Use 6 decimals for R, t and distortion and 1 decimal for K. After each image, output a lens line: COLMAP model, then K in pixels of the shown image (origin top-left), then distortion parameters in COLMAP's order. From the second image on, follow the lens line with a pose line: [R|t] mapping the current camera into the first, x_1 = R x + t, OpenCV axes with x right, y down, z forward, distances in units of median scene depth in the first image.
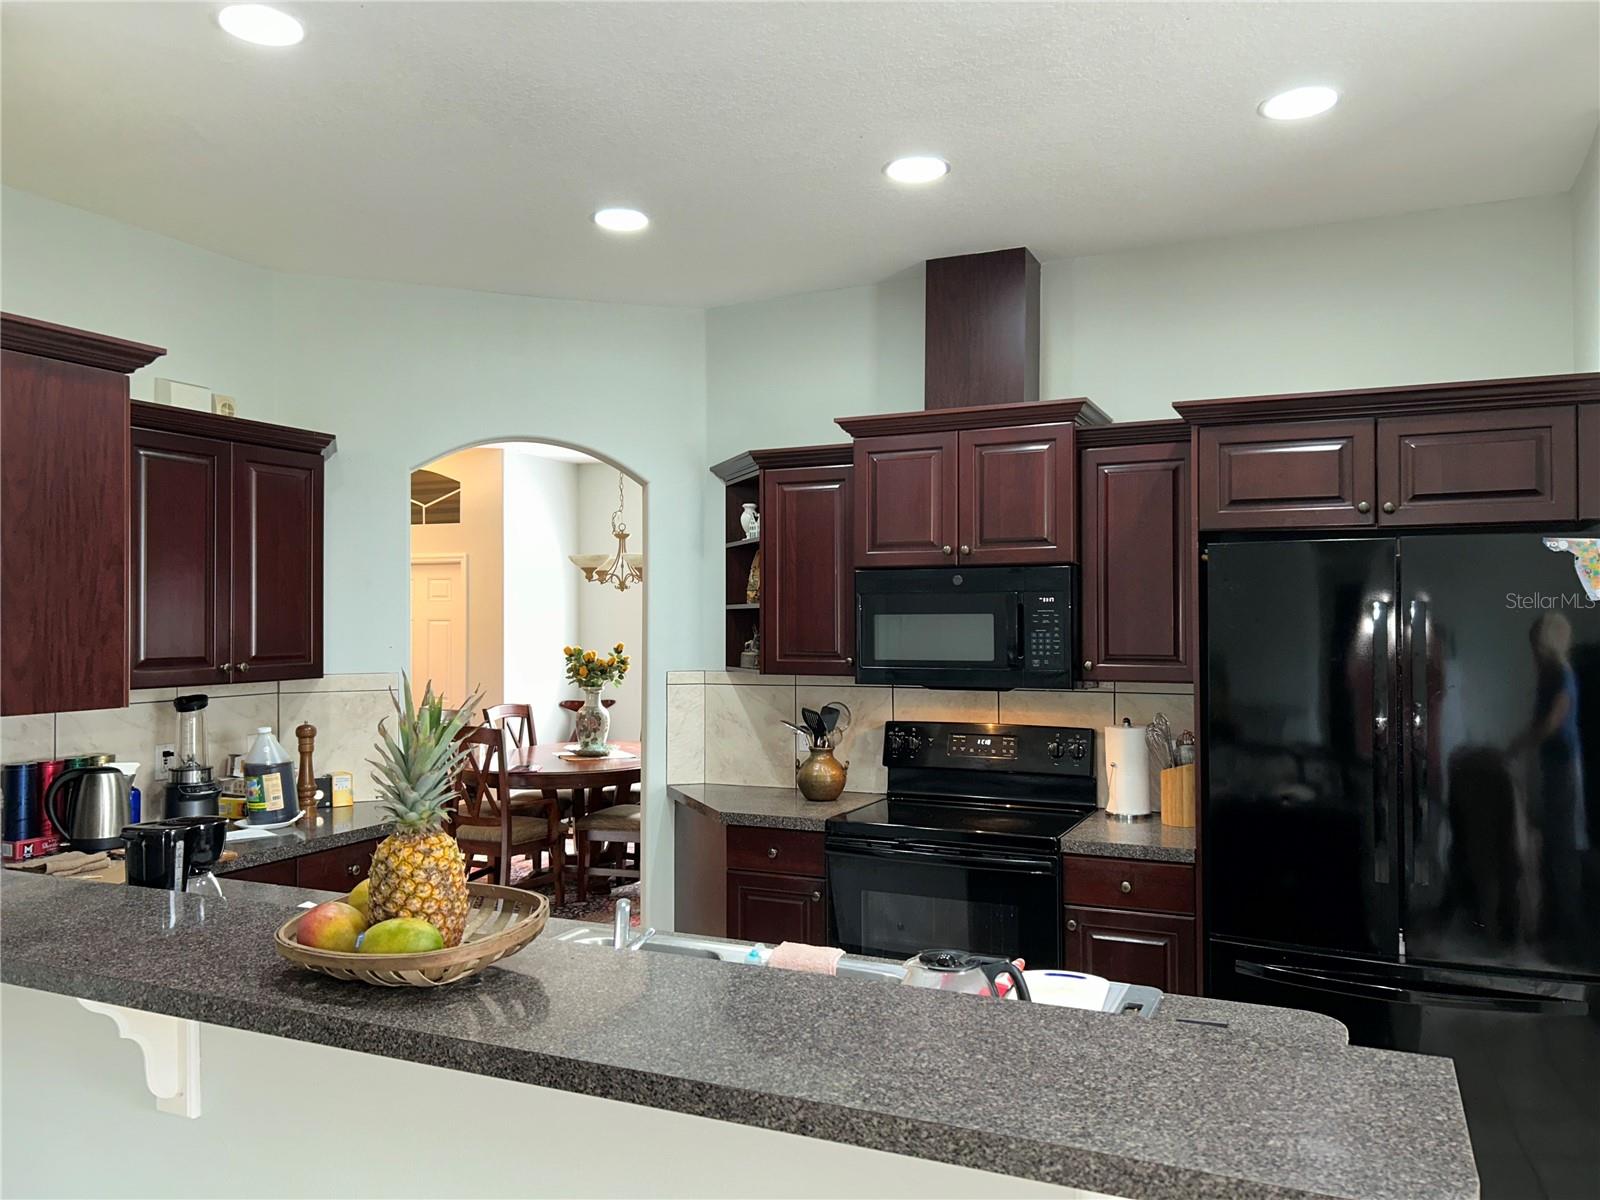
lens RADIAL K [[1195.1, 0, 800.0], [0, 1195.1, 600.0], [0, 0, 1]] dist [0.050808, -0.045542]
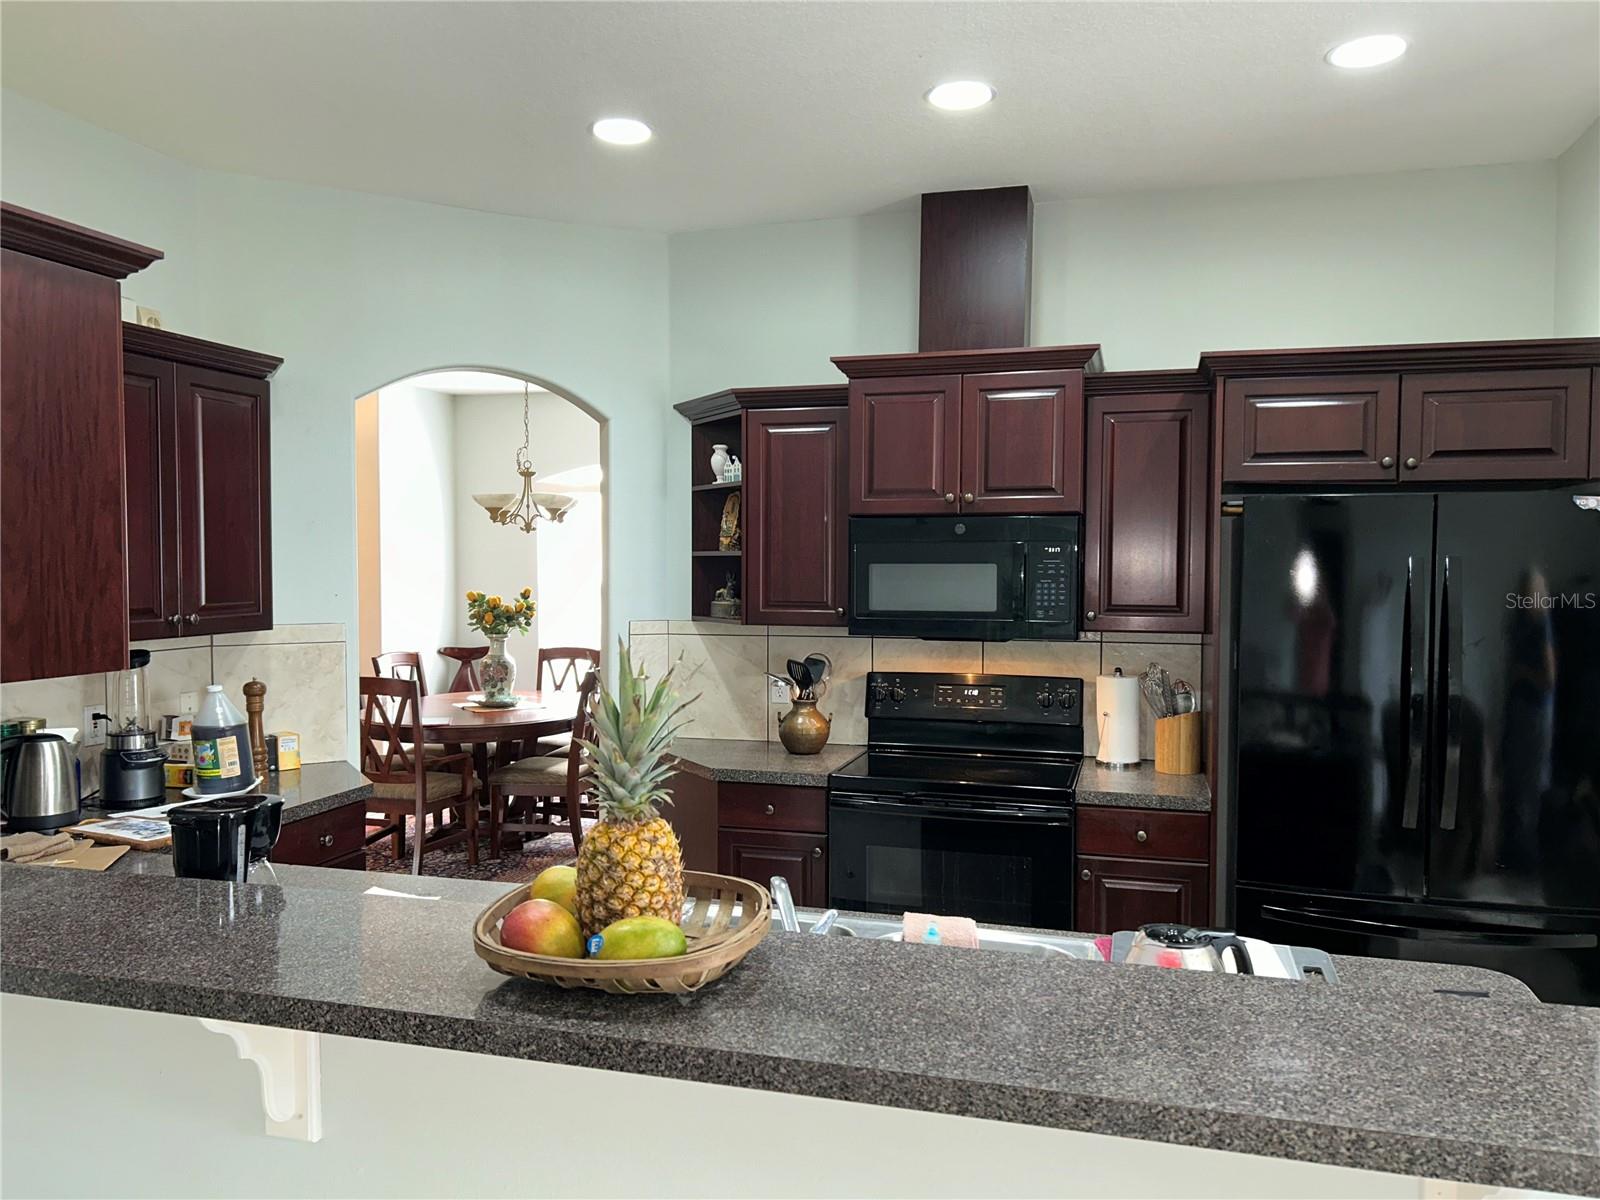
lens RADIAL K [[1195.1, 0, 800.0], [0, 1195.1, 600.0], [0, 0, 1]] dist [0.050808, -0.045542]
pose [[0.988396, 0.001134, 0.151895, -0.165273], [-0.008657, 0.998767, 0.048876, -0.005839], [-0.151652, -0.049624, 0.987187, 0.058474]]
